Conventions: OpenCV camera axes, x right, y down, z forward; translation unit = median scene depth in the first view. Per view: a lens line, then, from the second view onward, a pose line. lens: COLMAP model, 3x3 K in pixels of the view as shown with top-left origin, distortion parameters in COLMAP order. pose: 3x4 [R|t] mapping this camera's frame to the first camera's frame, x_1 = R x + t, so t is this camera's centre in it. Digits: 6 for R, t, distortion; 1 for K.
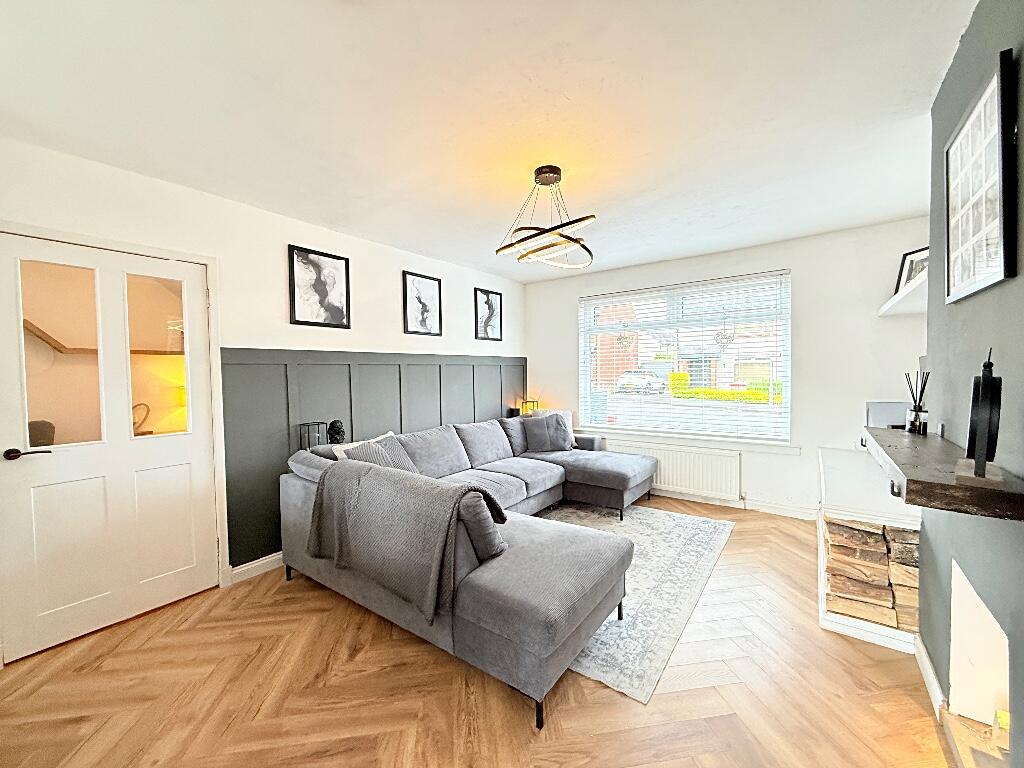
lens RADIAL K [[405.8, 0, 512.7], [0, 405.8, 384.1], [0, 0, 1]] dist [-0.003065, -0.000408]
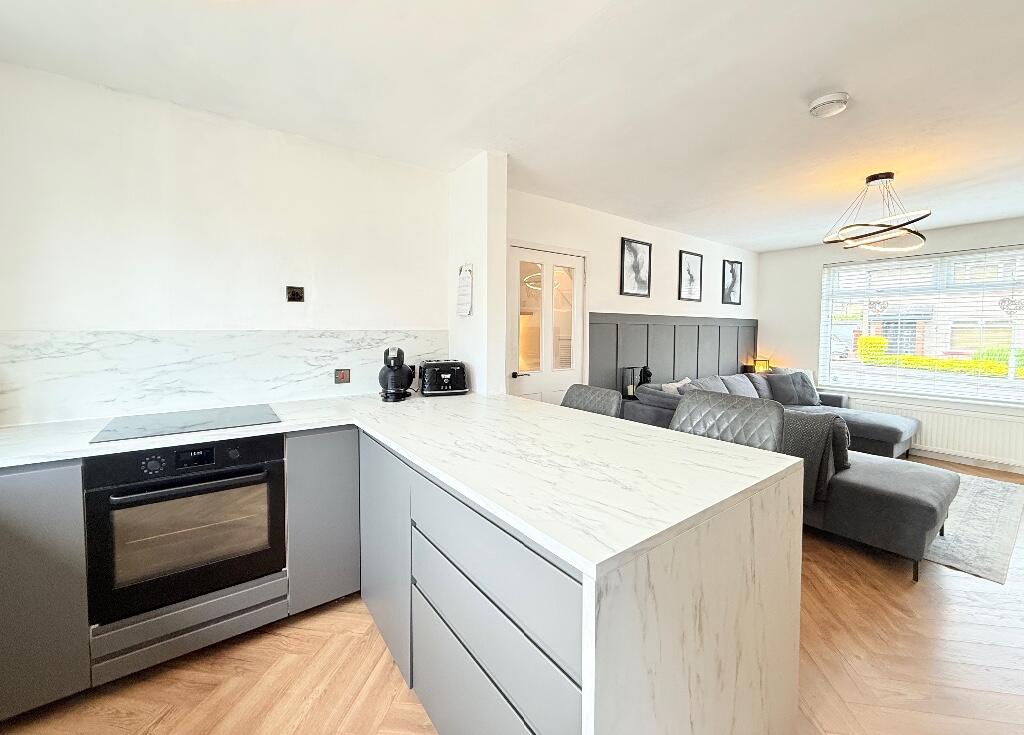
lens RADIAL K [[410.6, 0, 506.7], [0, 410.6, 343.1], [0, 0, 1]] dist [-0.003478, -0.000800]
pose [[0.954091, 0.029999, -0.298009, -0.360737], [-0.029211, 0.999548, 0.007101, 0.012389], [0.298088, 0.001930, 0.954537, -0.325684]]
